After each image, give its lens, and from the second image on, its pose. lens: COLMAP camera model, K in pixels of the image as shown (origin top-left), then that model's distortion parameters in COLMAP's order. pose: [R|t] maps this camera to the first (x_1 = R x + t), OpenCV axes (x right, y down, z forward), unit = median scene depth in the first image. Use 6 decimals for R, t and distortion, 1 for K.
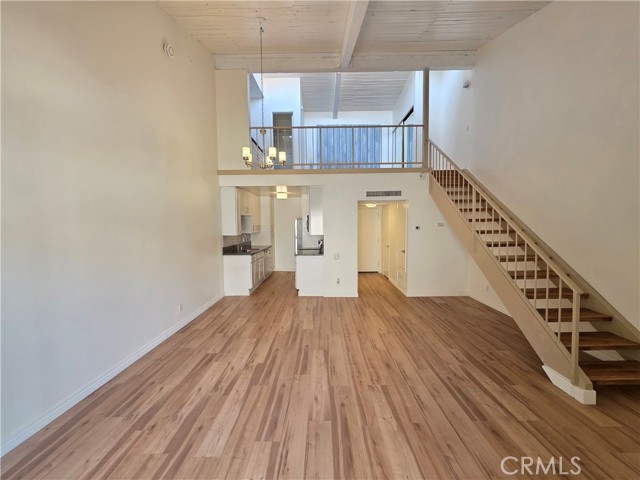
lens RADIAL K [[254.1, 0, 318.3], [0, 254.1, 239.9], [0, 0, 1]] dist [0.002080, -0.000196]
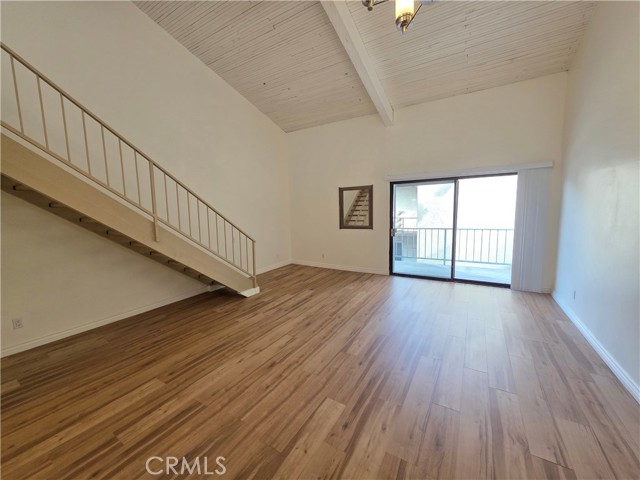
lens RADIAL K [[254.1, 0, 318.3], [0, 254.1, 240.3], [0, 0, 1]] dist [0.002080, -0.000196]
pose [[-0.858292, -0.028648, 0.512361, -0.309482], [0.062826, 0.985063, 0.160323, -0.065586], [-0.509301, 0.169794, -0.843672, 1.638659]]
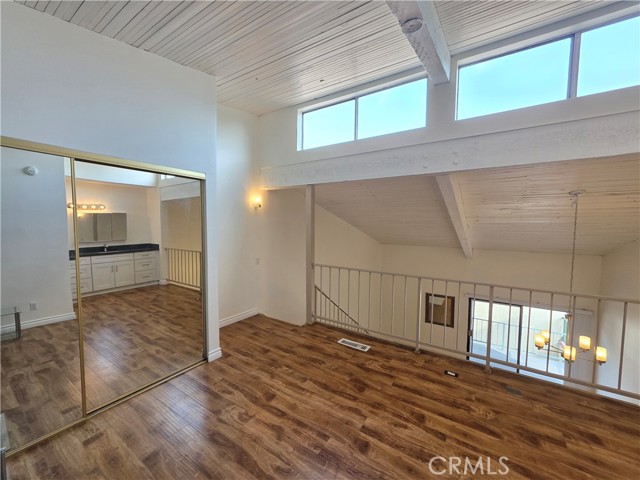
lens RADIAL K [[254.1, 0, 322.1], [0, 254.1, 236.0], [0, 0, 1]] dist [0.002080, -0.000196]
pose [[-0.851831, -0.024422, 0.523247, 0.078199], [0.036449, 0.993728, 0.105720, -0.954365], [-0.522547, 0.109127, -0.845598, 2.485443]]
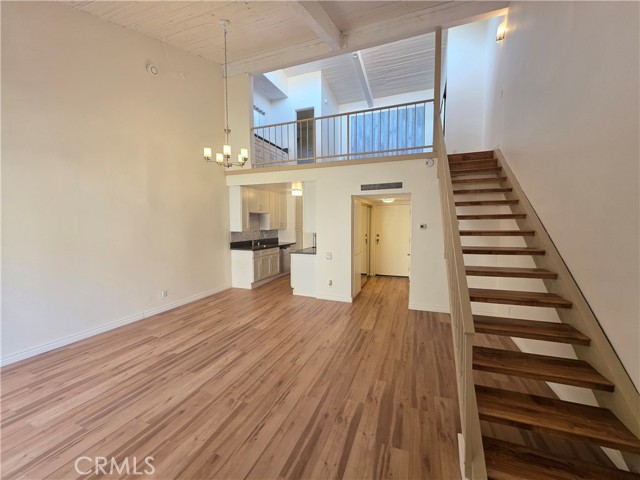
lens RADIAL K [[254.1, 0, 319.0], [0, 254.1, 239.1], [0, 0, 1]] dist [0.002080, -0.000196]
pose [[0.938886, 0.029898, -0.342928, 0.588629], [-0.027938, 0.999553, 0.010654, -0.011240], [0.343093, -0.000423, 0.939301, 0.193101]]
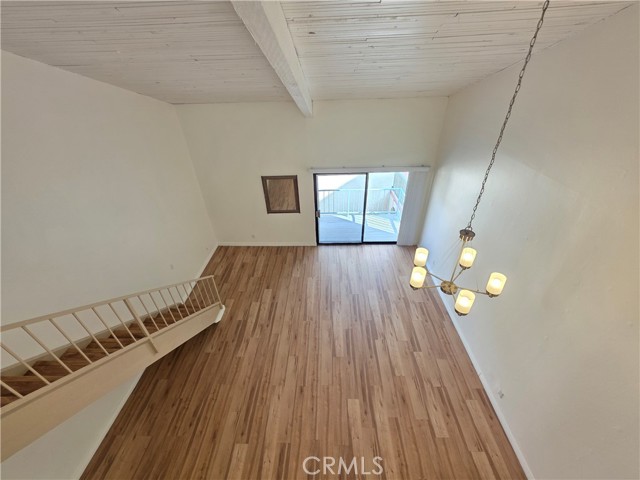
lens RADIAL K [[254.1, 0, 318.5], [0, 254.1, 242.7], [0, 0, 1]] dist [0.002080, -0.000196]
pose [[-0.998884, 0.025760, 0.039593, 0.042681], [0.044847, 0.780357, 0.623724, -0.839545], [-0.014830, 0.624803, -0.780641, 1.620785]]
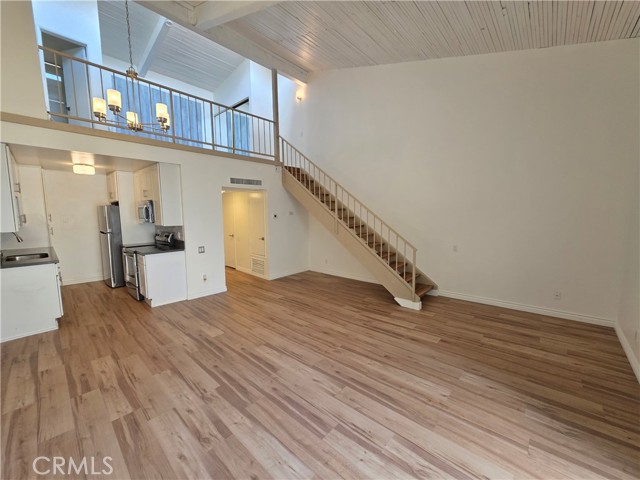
lens RADIAL K [[254.1, 0, 319.1], [0, 254.1, 239.0], [0, 0, 1]] dist [0.002080, -0.000196]
pose [[0.664525, -0.073364, 0.743656, -0.502859], [0.047195, 0.997303, 0.056214, -0.003276], [-0.745774, -0.002259, 0.666195, 0.211003]]
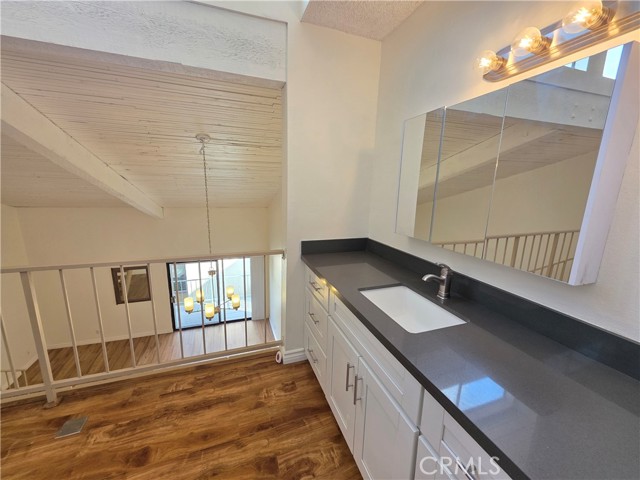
lens RADIAL K [[254.1, 0, 314.8], [0, 254.1, 240.7], [0, 0, 1]] dist [0.002080, -0.000196]
pose [[-0.934977, 0.057700, -0.349984, -0.266583], [-0.041866, 0.961833, 0.270416, -0.894262], [0.352229, 0.267485, -0.896876, 2.143252]]
